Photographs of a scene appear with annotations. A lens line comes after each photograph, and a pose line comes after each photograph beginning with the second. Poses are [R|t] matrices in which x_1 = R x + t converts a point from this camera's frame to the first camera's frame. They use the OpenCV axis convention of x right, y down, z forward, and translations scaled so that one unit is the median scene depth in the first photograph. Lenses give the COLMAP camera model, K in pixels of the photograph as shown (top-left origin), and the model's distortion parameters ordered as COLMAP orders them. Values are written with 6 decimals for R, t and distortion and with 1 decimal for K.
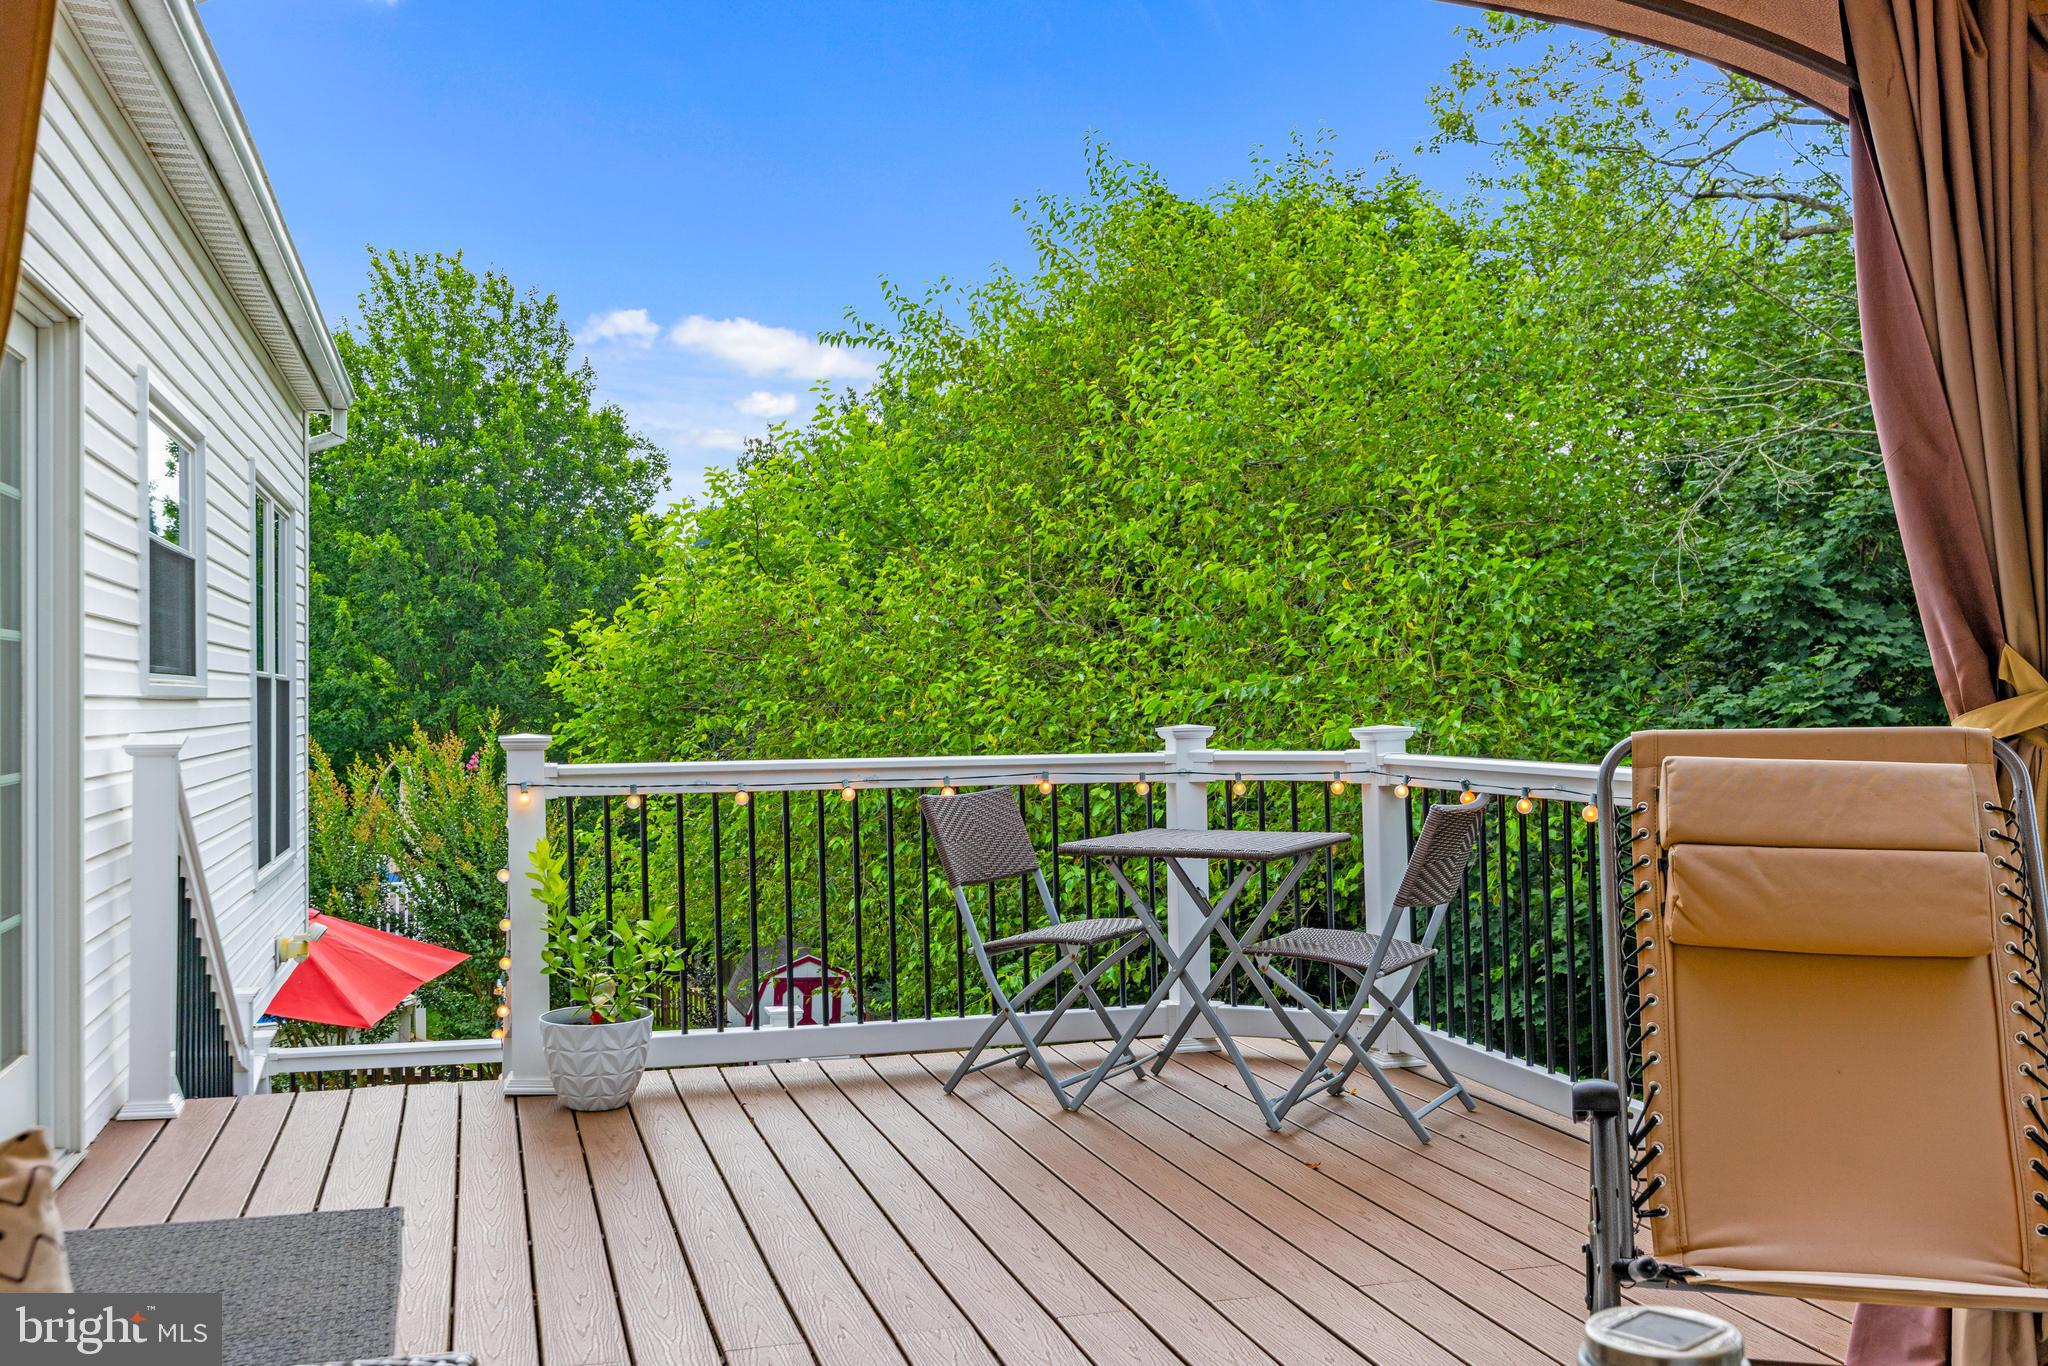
lens RADIAL K [[1912.0, 0, 986.5], [0, 1912.0, 711.6], [0, 0, 1]] dist [-0.003674, 0.000000]
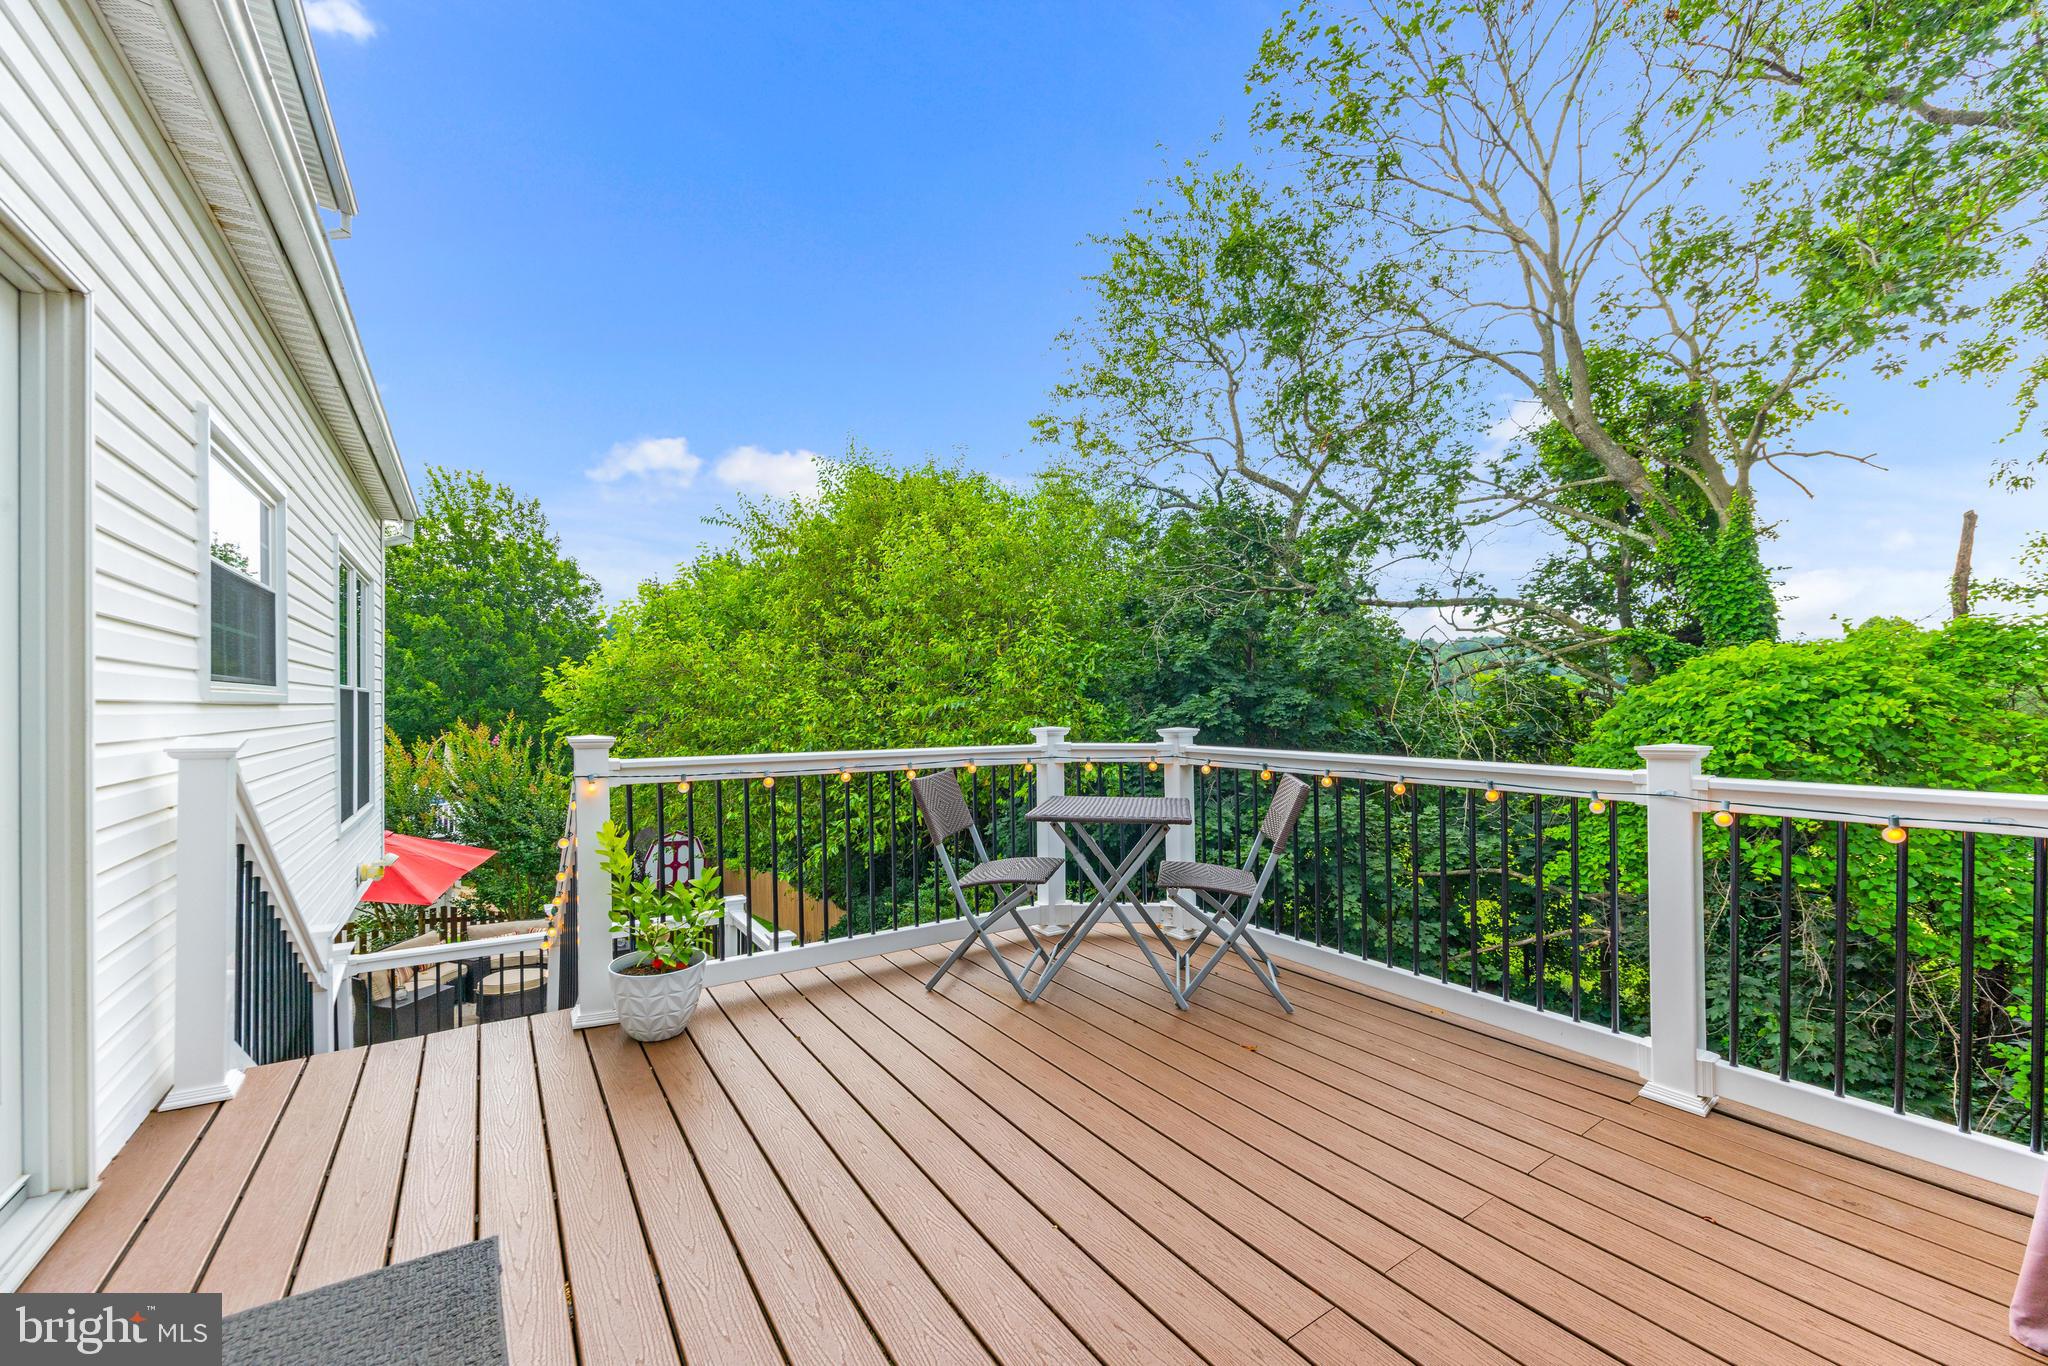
lens RADIAL K [[796.1, 0, 1022.8], [0, 796.1, 718.6], [0, 0, 1]] dist [-0.003671, -0.001319]
pose [[0.944493, 0.003778, 0.328508, -0.076548], [-0.006137, 0.999962, 0.006144, -0.002076], [-0.328473, -0.007819, 0.944481, 0.220165]]
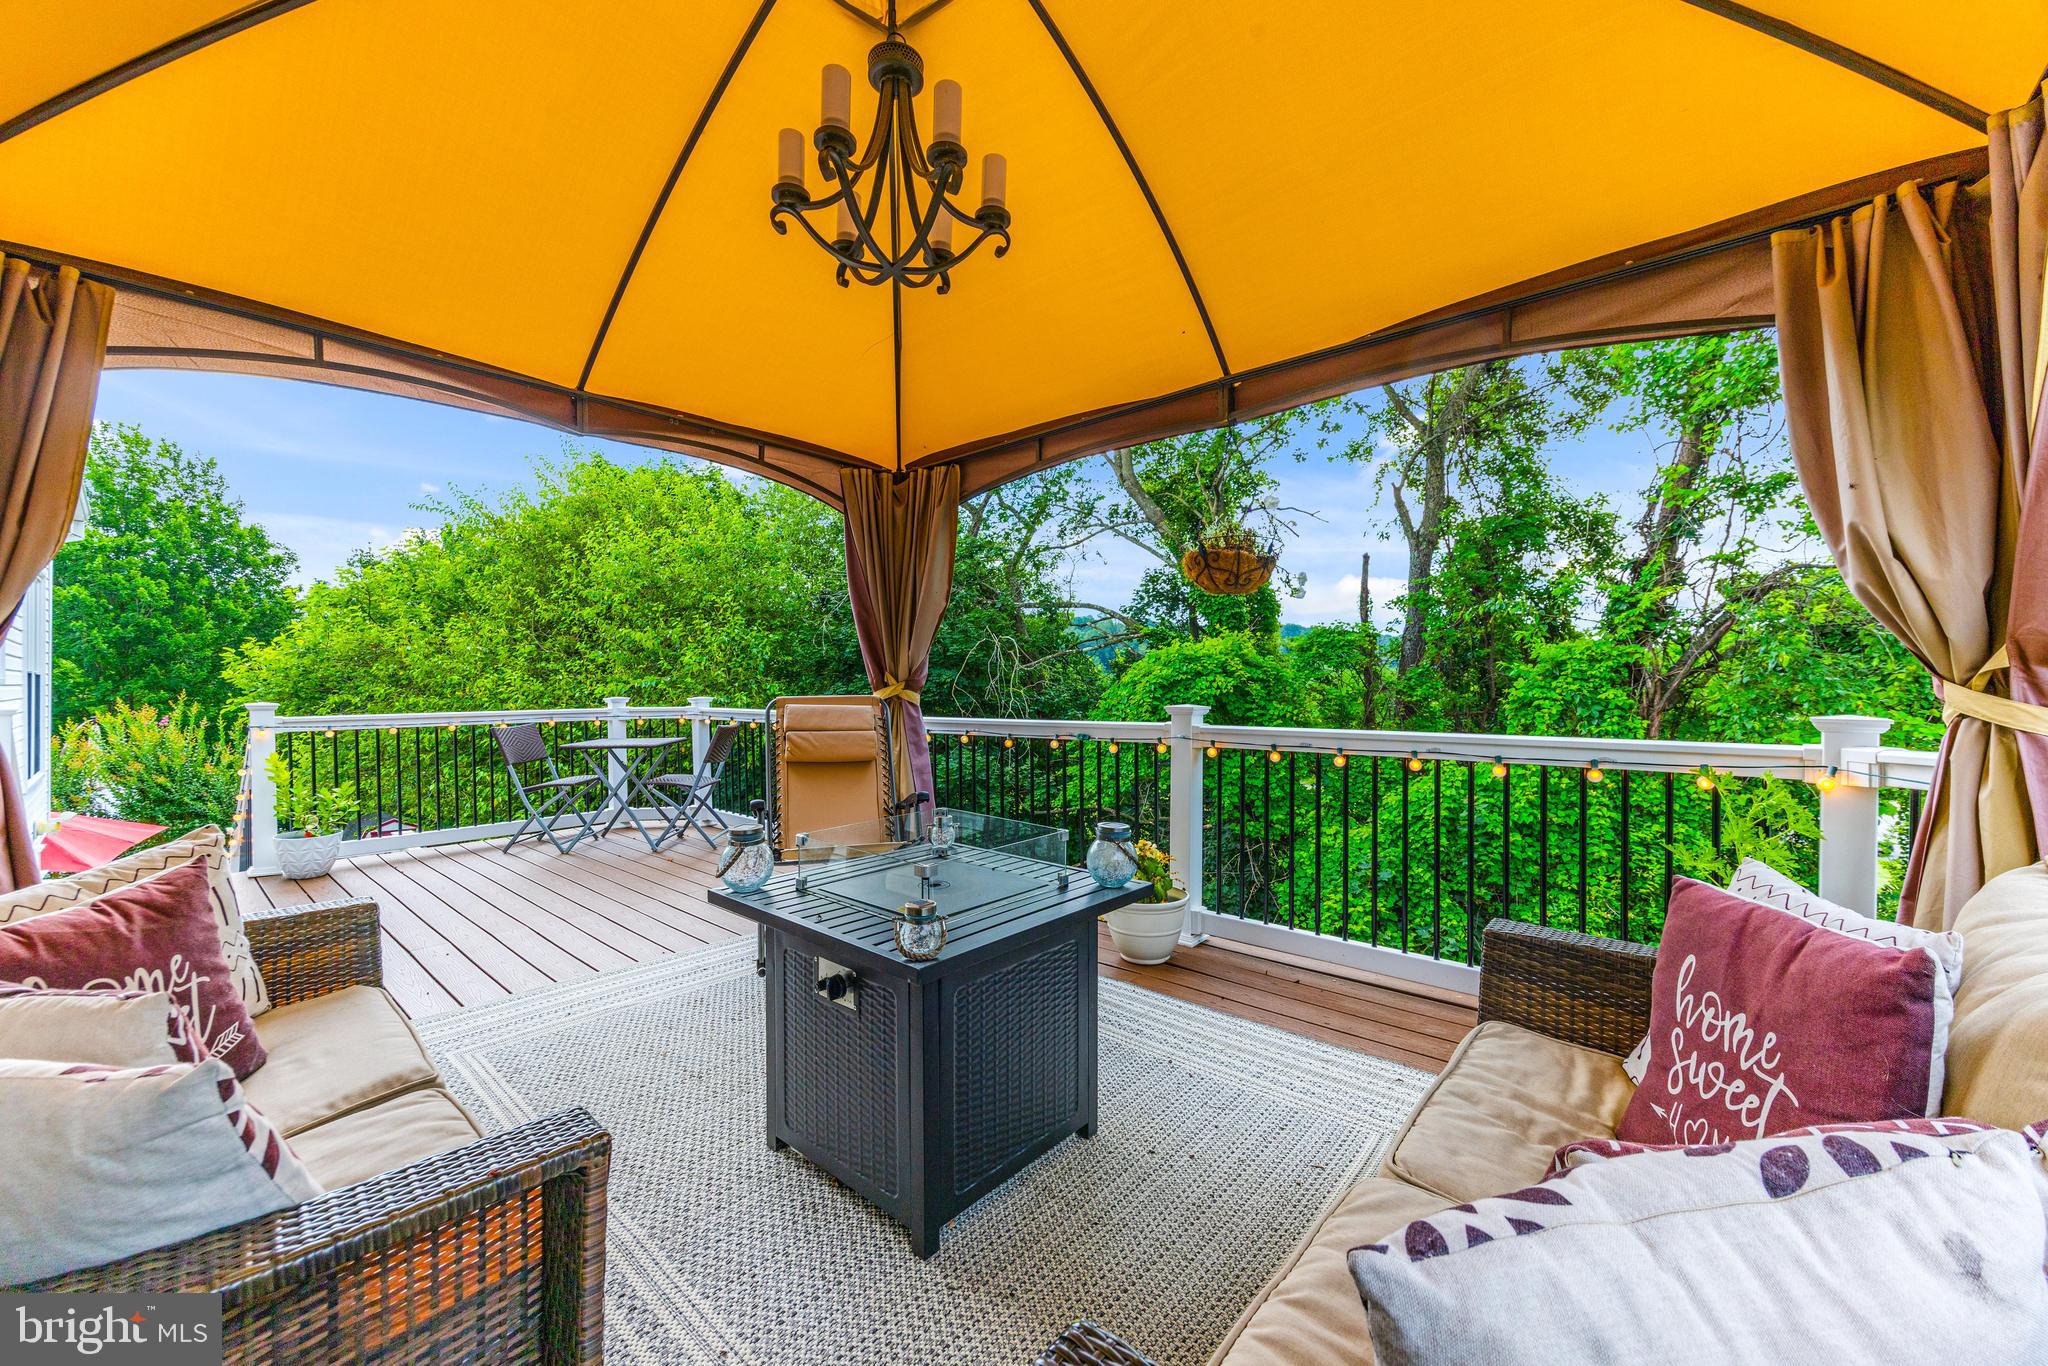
lens RADIAL K [[796.1, 0, 1031.6], [0, 796.1, 686.9], [0, 0, 1]] dist [-0.003671, -0.001319]
pose [[0.830985, 0.003284, 0.556285, -0.013287], [0.000799, 0.999975, -0.007096, 0.000894], [-0.556294, 0.006341, 0.830961, -0.094308]]
